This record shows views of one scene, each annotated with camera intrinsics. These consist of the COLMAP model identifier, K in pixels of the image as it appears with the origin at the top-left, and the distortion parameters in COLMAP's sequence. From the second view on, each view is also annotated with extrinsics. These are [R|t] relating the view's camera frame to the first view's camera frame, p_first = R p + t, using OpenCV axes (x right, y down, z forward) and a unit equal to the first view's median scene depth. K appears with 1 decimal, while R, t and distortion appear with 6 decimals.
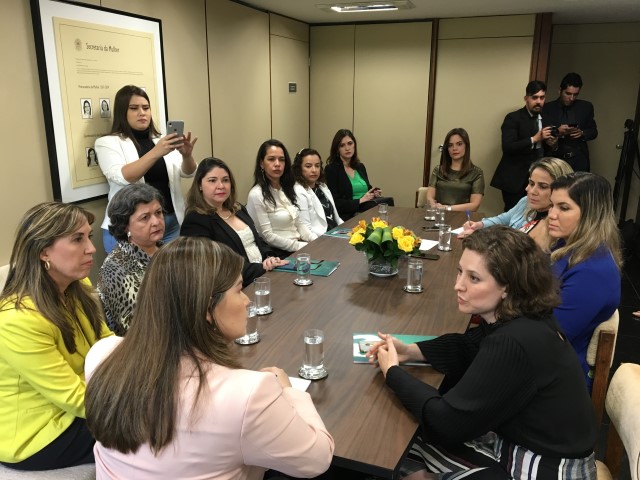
lens RADIAL K [[540.9, 0, 321.1], [0, 540.9, 238.3], [0, 0, 1]] dist [0.008324, -0.013707]
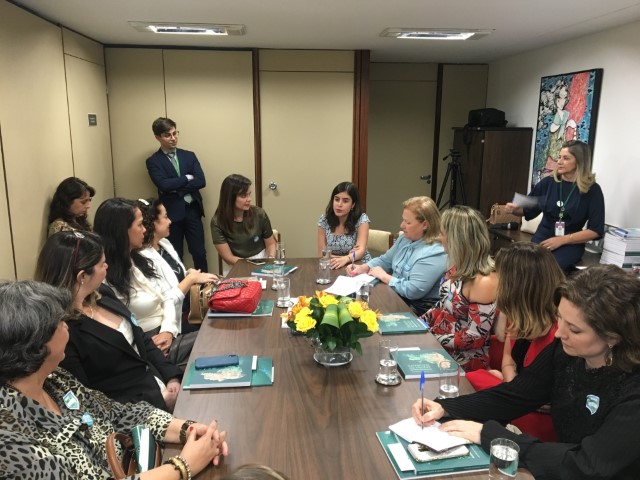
lens RADIAL K [[540.9, 0, 318.5], [0, 540.9, 244.1], [0, 0, 1]] dist [0.008324, -0.013707]
pose [[0.900751, -0.087419, 0.425447, -0.120654], [0.102892, 0.994601, -0.013474, -0.050306], [-0.421972, 0.055912, 0.904883, 0.139834]]
